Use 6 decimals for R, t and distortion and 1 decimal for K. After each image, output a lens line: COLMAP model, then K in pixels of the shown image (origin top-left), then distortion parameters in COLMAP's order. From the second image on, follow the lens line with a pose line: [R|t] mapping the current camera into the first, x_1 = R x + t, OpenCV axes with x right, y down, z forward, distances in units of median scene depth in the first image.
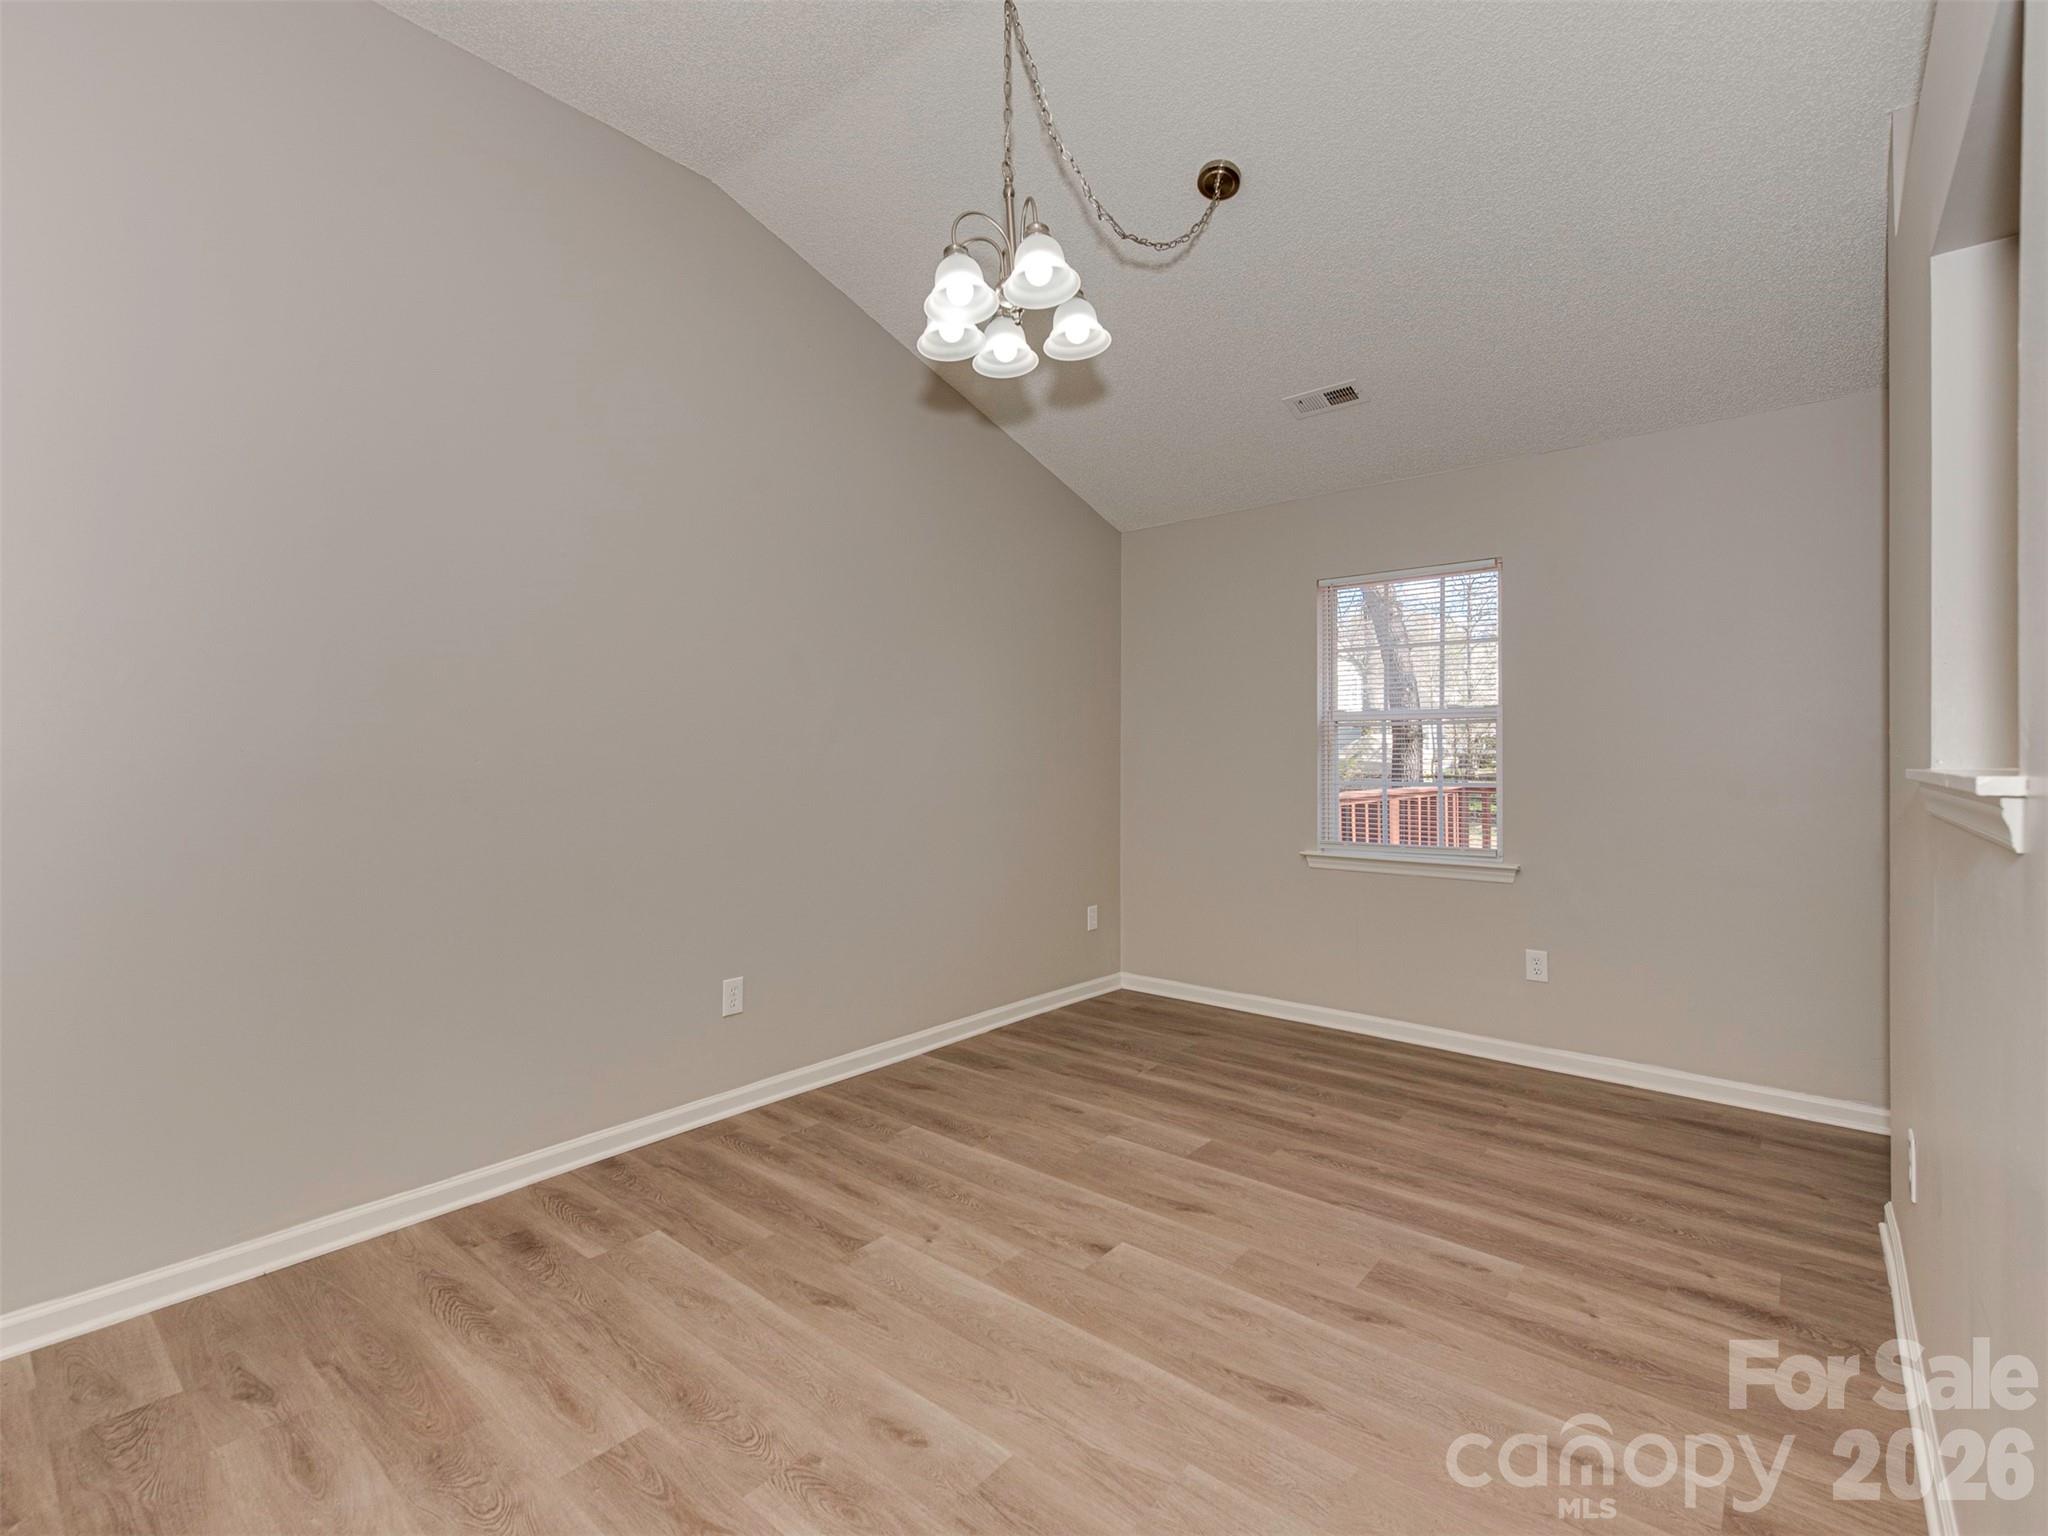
lens RADIAL K [[910.1, 0, 1024.9], [0, 910.1, 766.5], [0, 0, 1]] dist [0.008679, -0.004497]
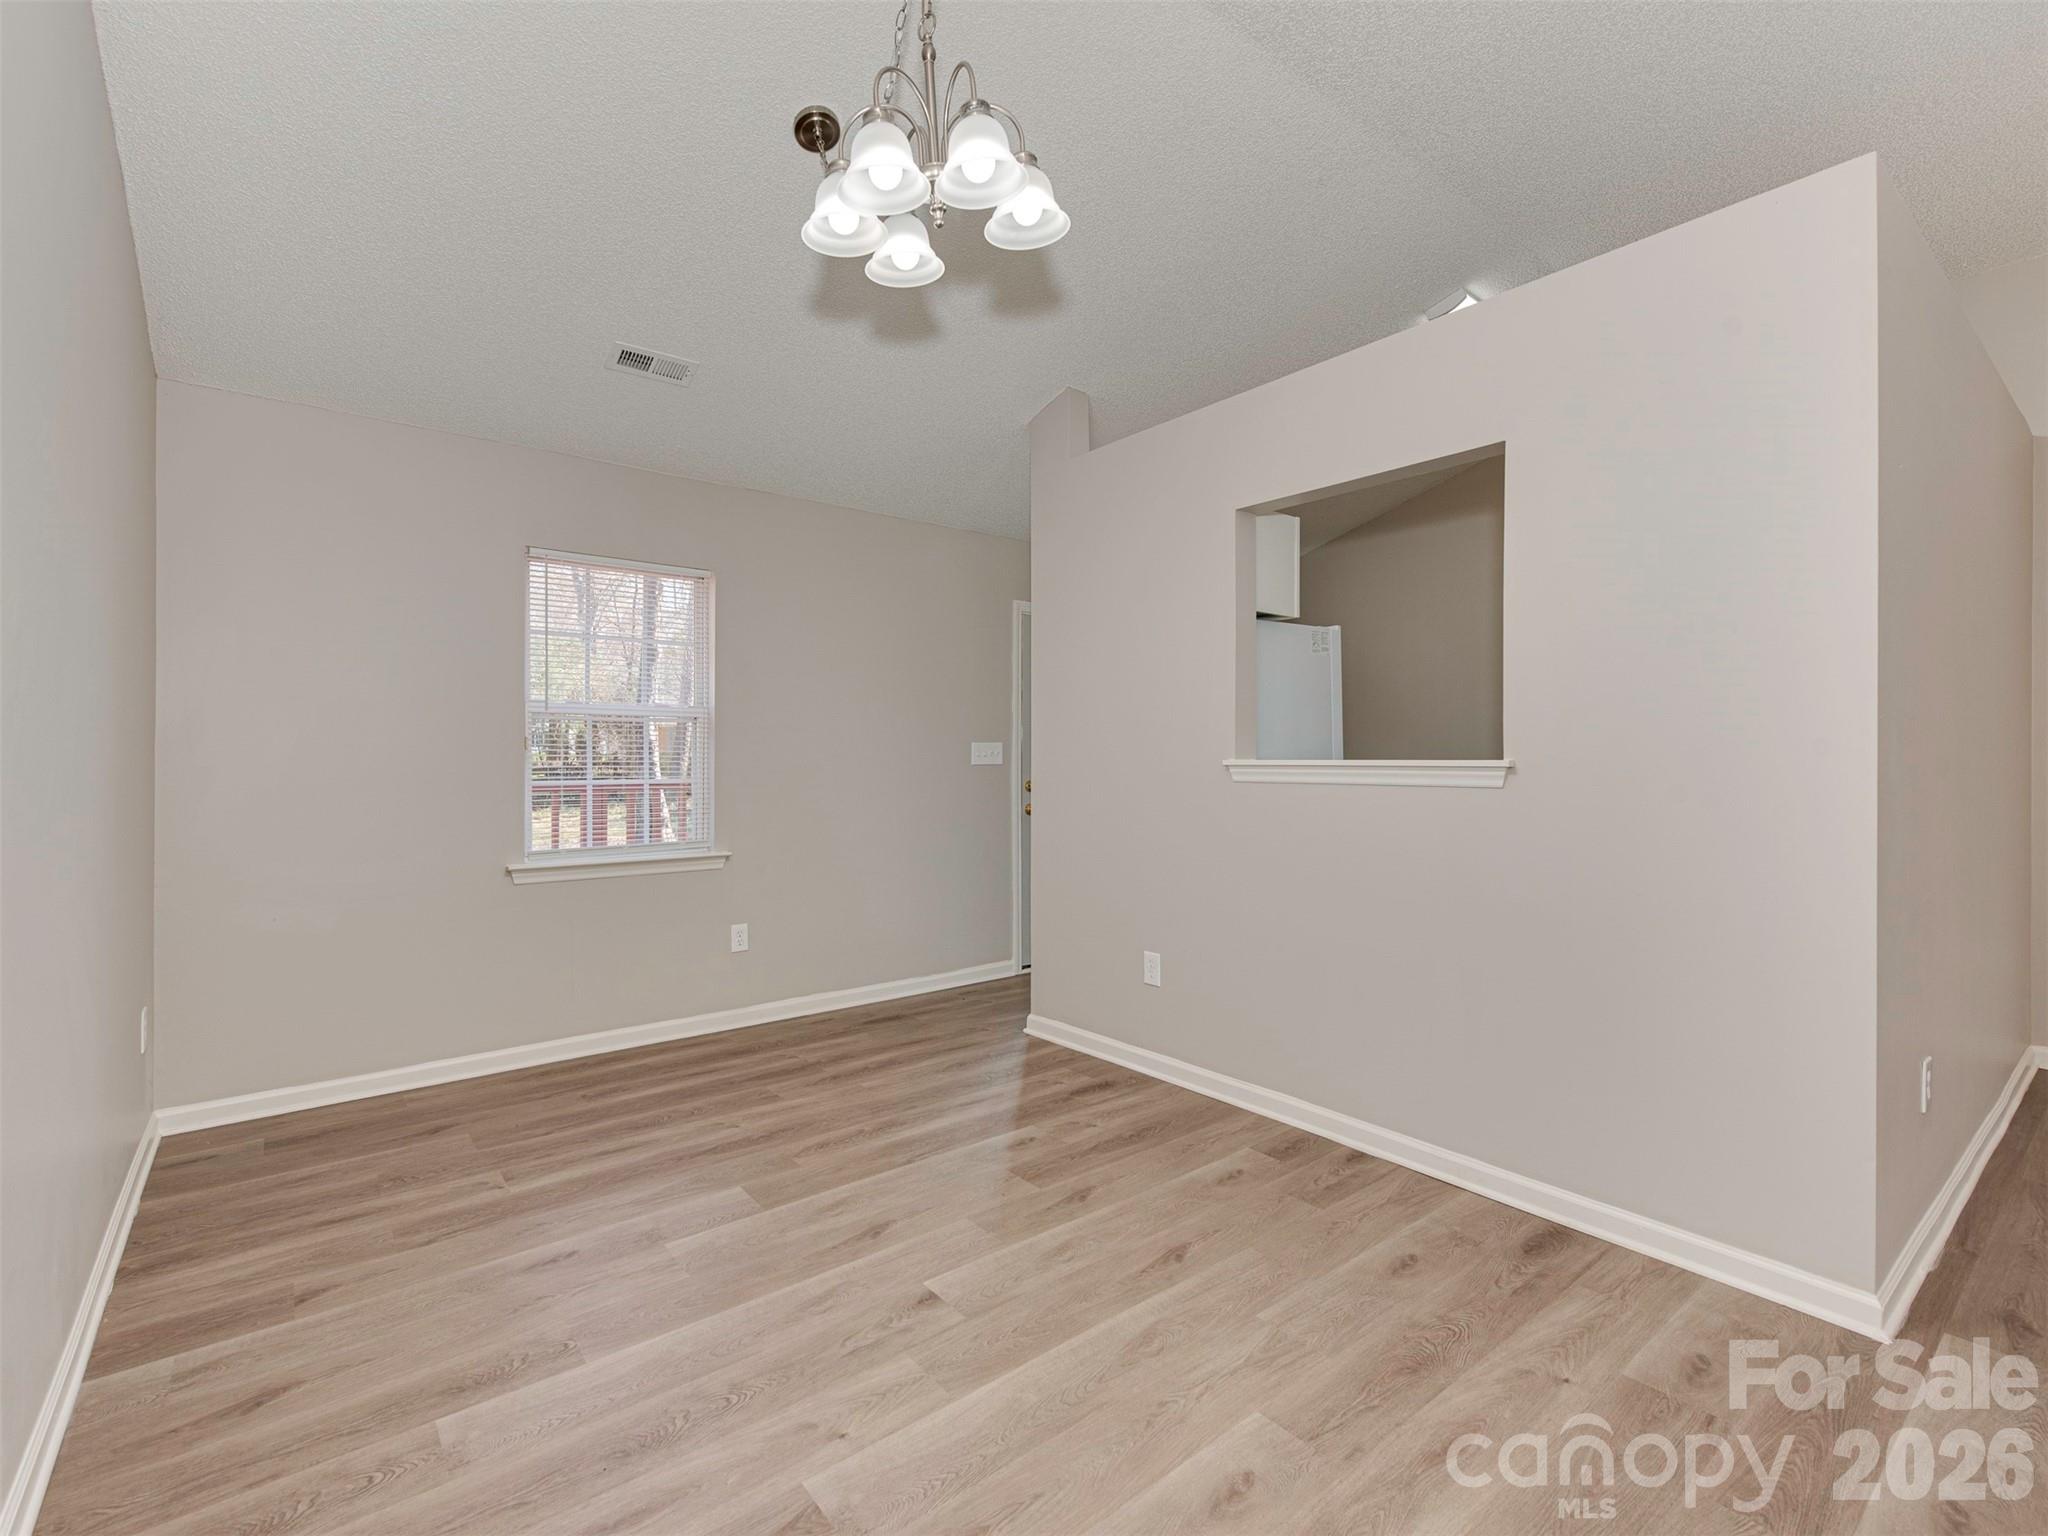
lens RADIAL K [[910.1, 0, 1020.5], [0, 910.1, 756.5], [0, 0, 1]] dist [0.008679, -0.004497]
pose [[0.222191, -0.001238, 0.975002, -0.530187], [0.009829, 0.999951, -0.000970, 0.007520], [-0.974954, 0.009799, 0.222193, 0.506343]]
